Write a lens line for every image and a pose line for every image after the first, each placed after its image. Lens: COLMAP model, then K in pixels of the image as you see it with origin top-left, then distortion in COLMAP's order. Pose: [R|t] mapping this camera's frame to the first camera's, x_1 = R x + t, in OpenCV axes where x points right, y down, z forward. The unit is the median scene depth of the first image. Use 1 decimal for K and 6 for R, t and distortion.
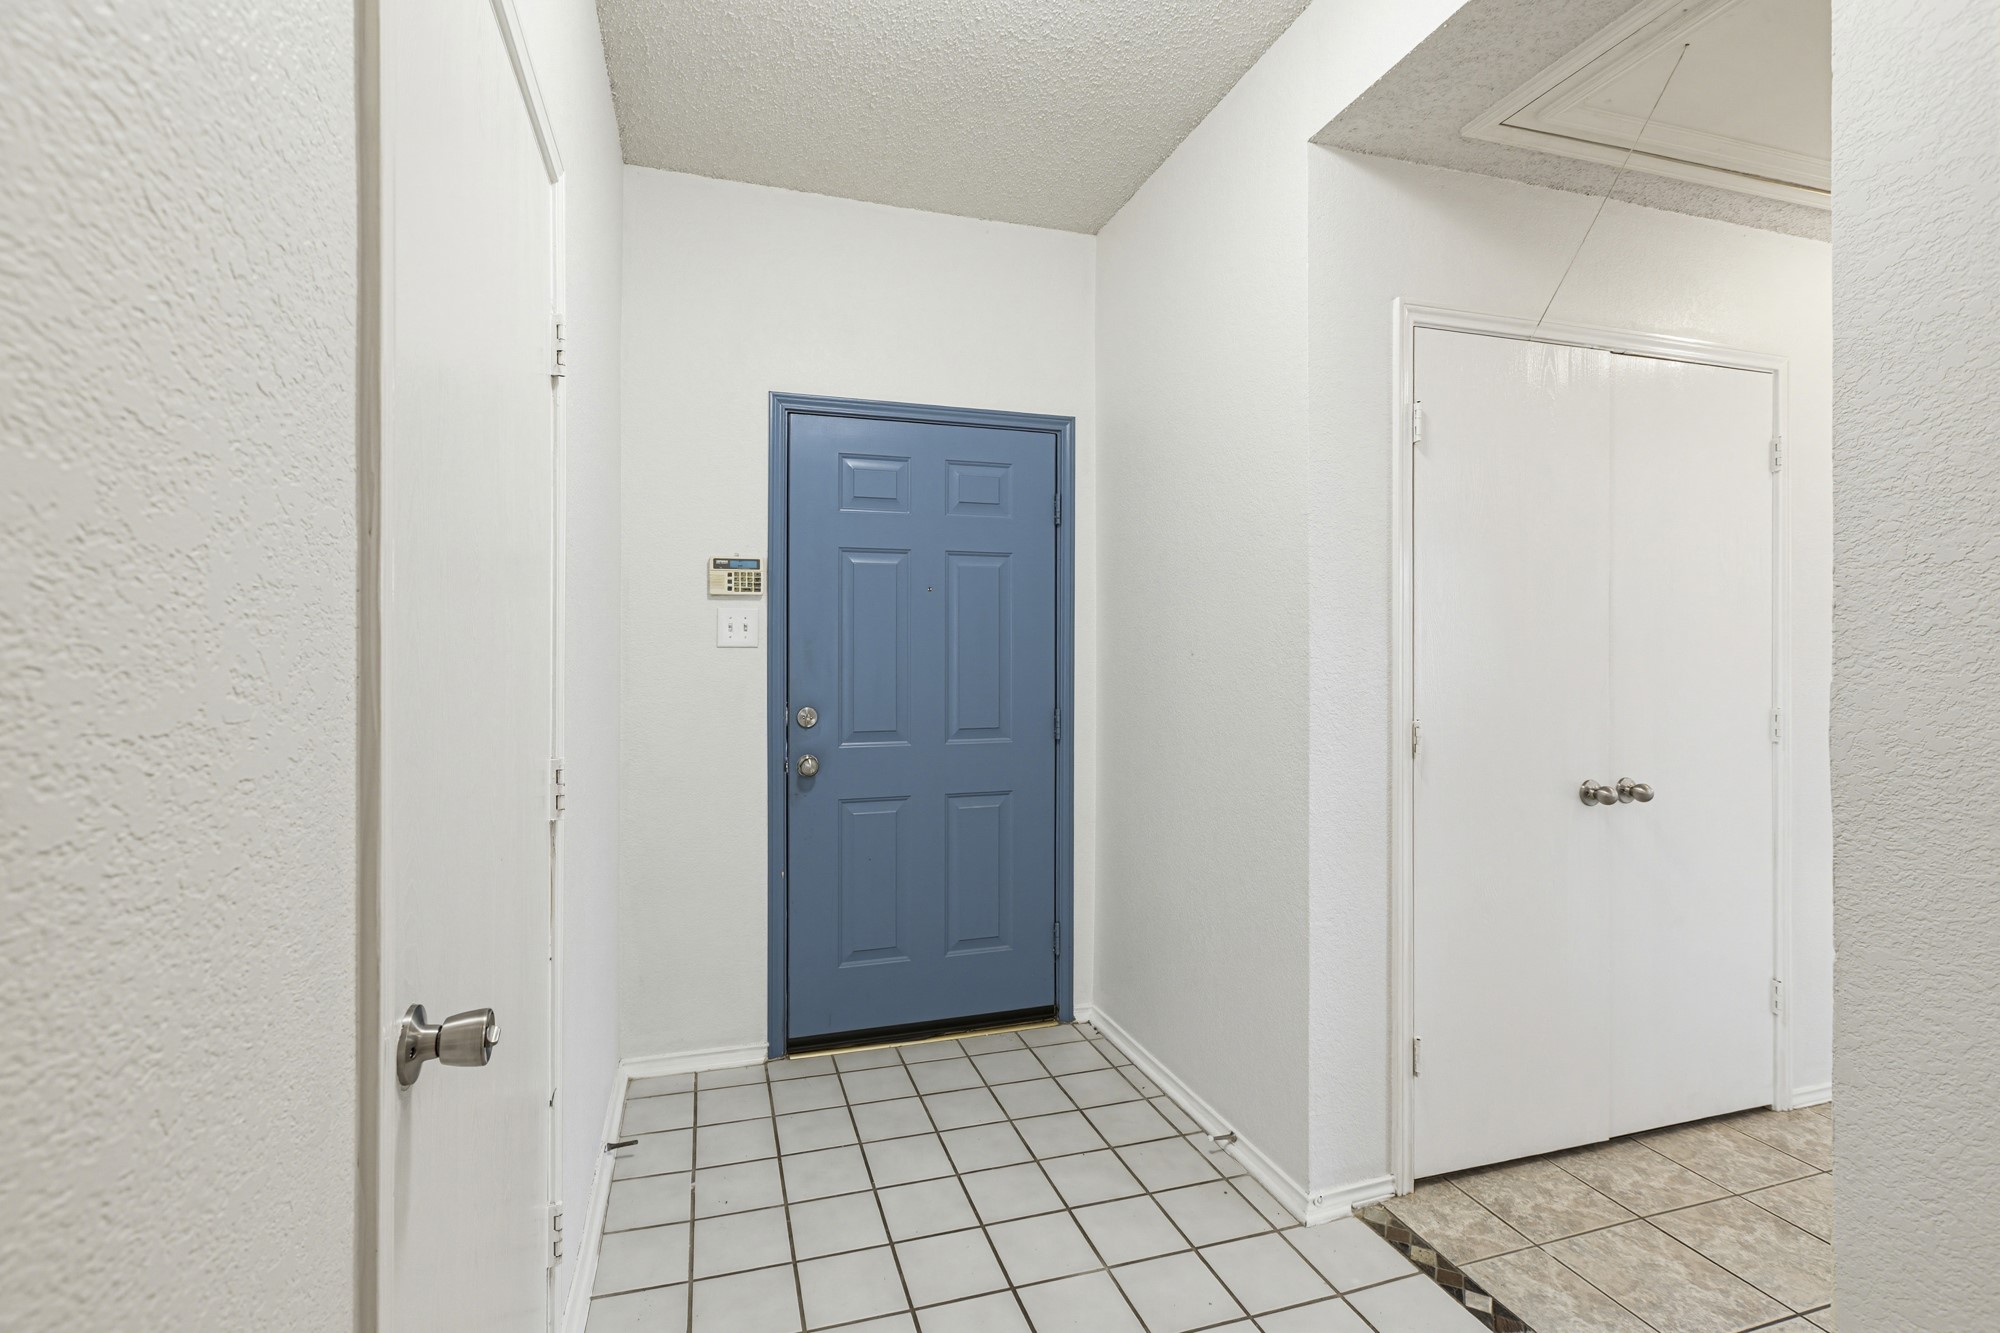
lens RADIAL K [[913.9, 0, 1000.0], [0, 913.9, 666.5], [0, 0, 1]] dist [0.001197, 0.000126]
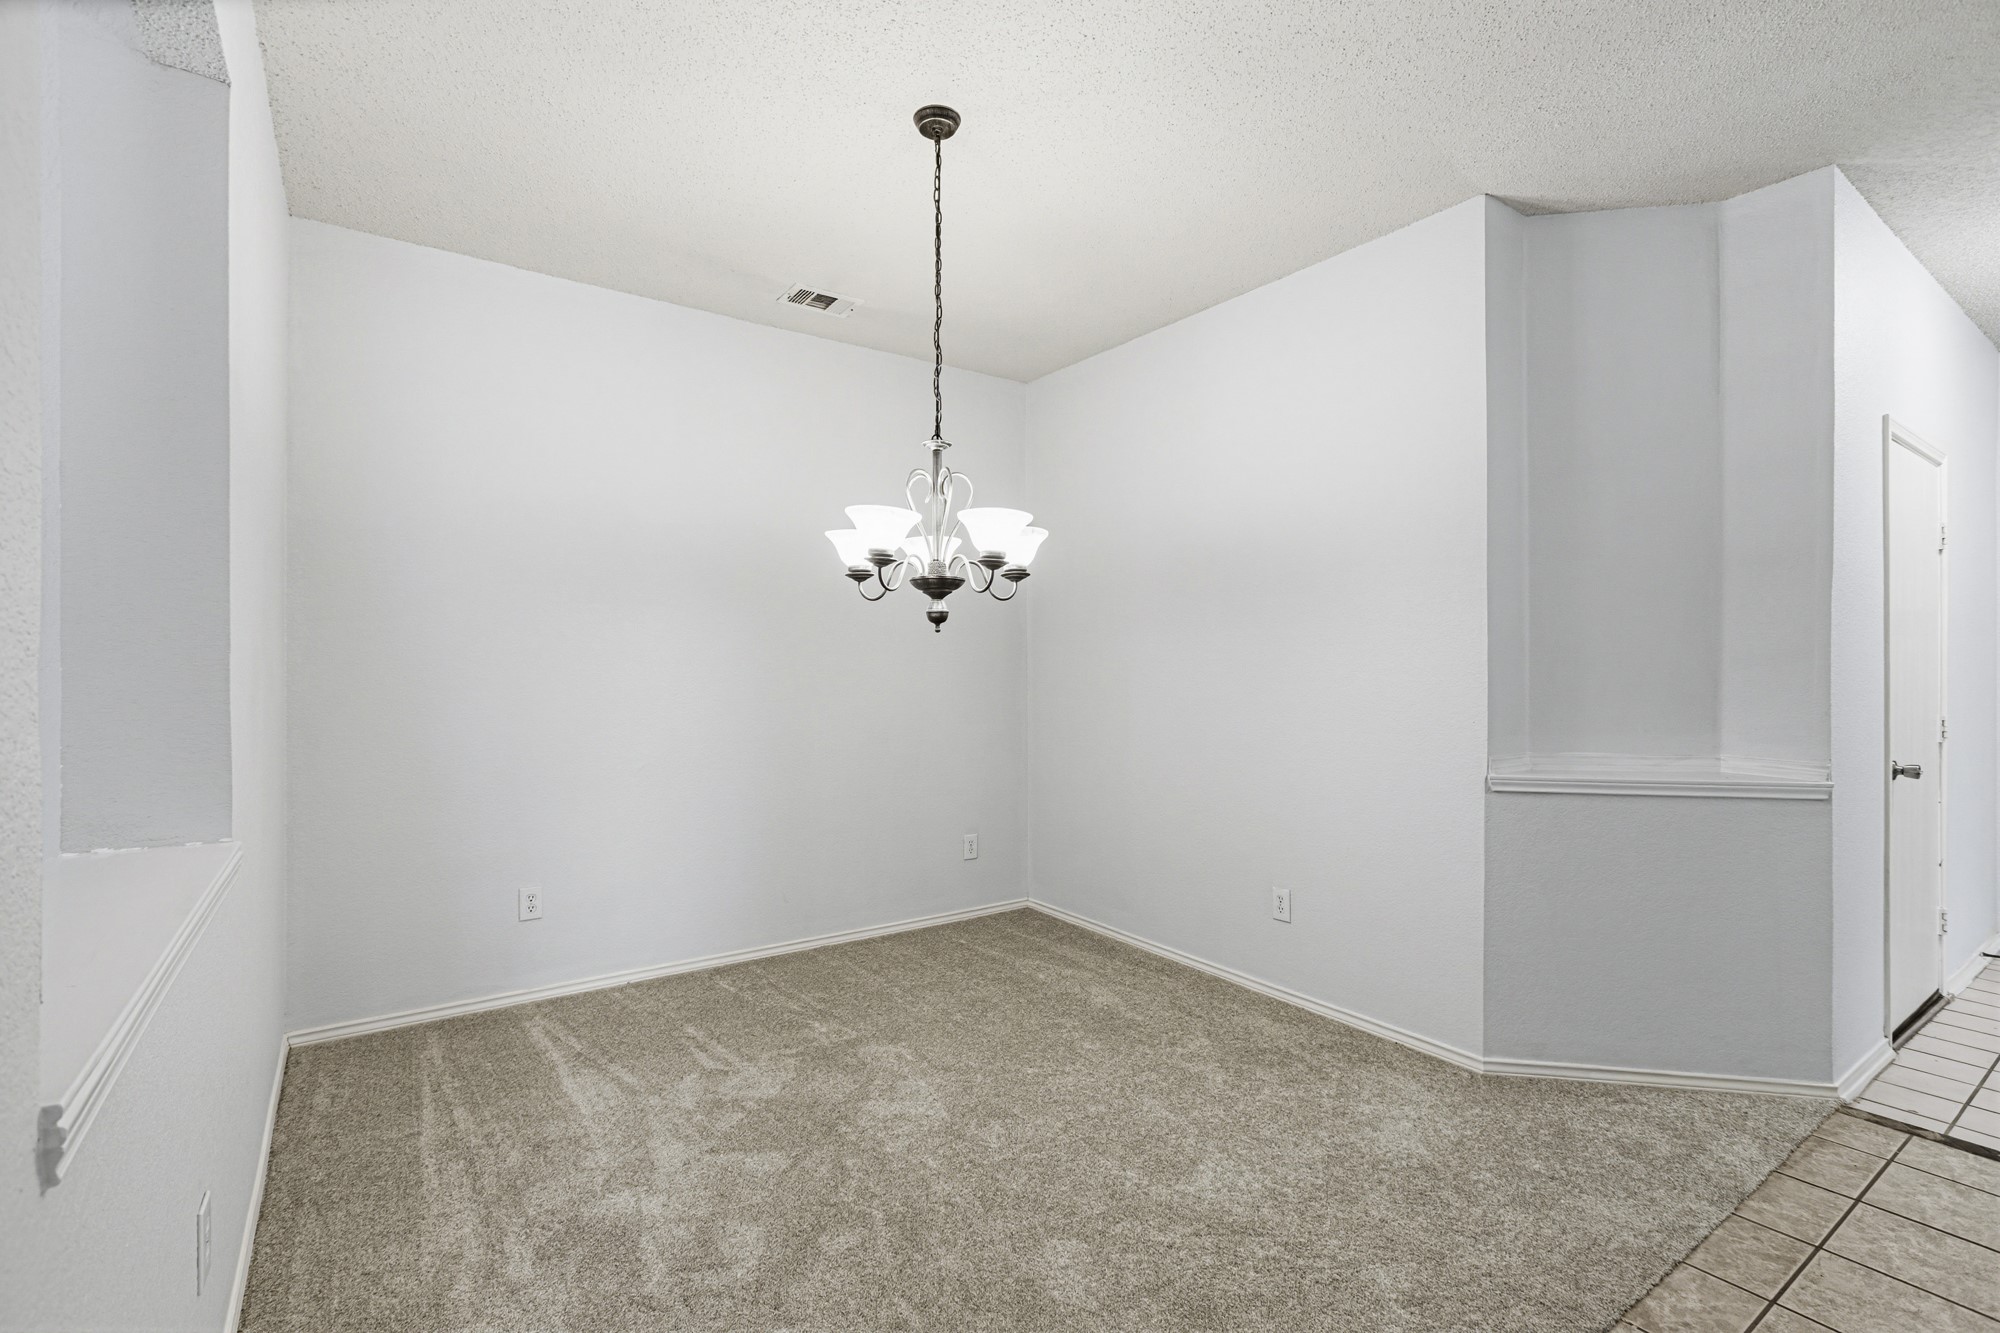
lens RADIAL K [[913.9, 0, 1000.0], [0, 913.9, 666.5], [0, 0, 1]] dist [0.001197, 0.000126]
pose [[0.311881, -0.005633, -0.950105, 0.976463], [-0.003060, 0.999971, -0.006933, 0.004522], [0.950116, 0.005069, 0.311855, -1.998281]]
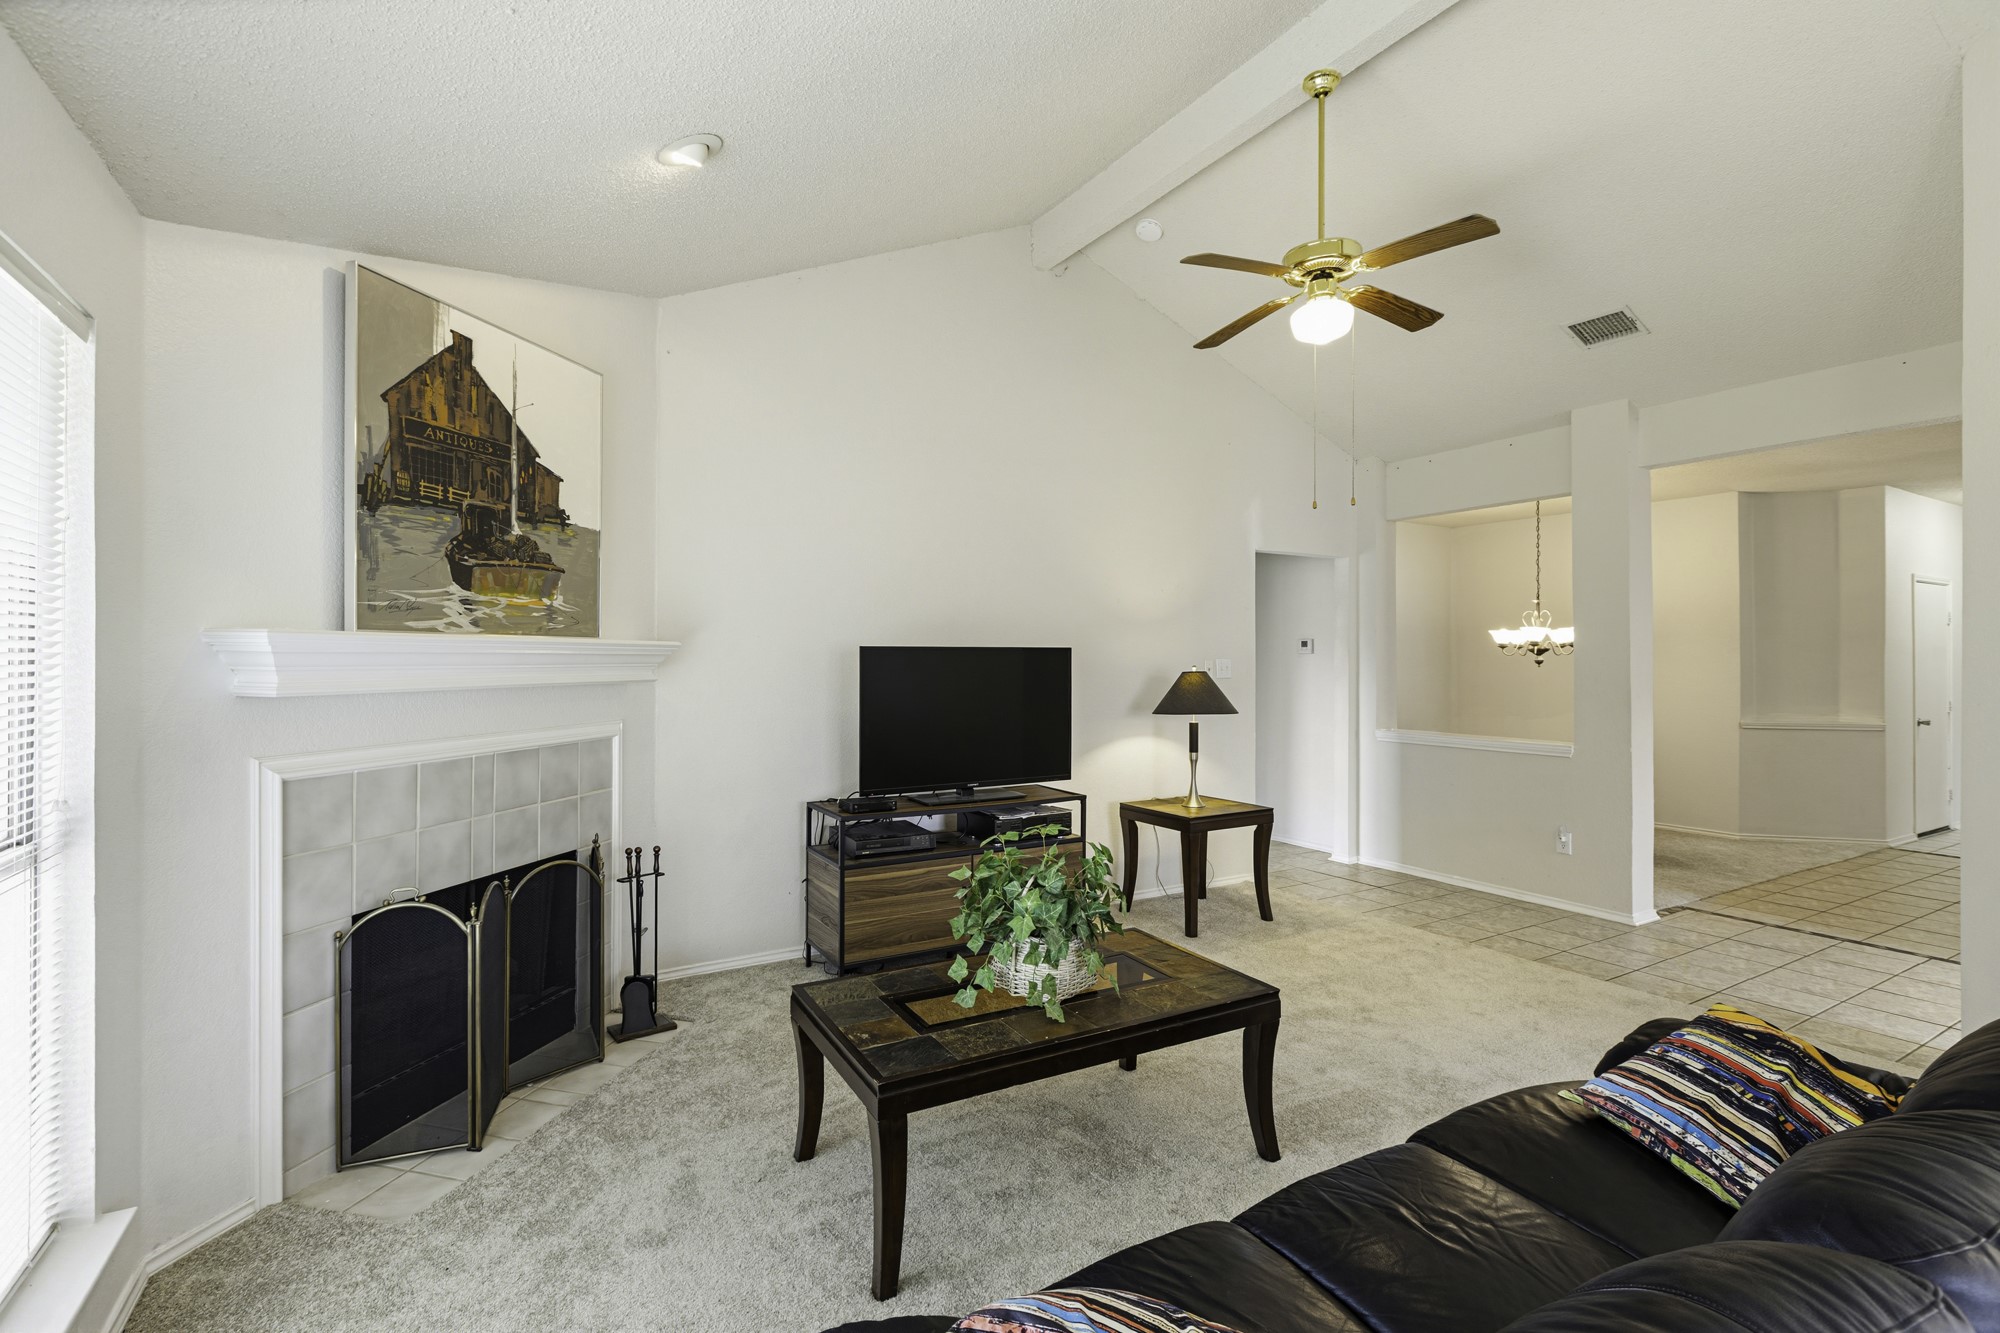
lens RADIAL K [[913.9, 0, 1000.0], [0, 913.9, 666.5], [0, 0, 1]] dist [0.001197, 0.000126]
pose [[0.221940, -0.005725, -0.975043, 3.271295], [-0.003115, 0.999973, -0.006580, -0.032198], [0.975055, 0.004498, 0.221917, -5.240169]]
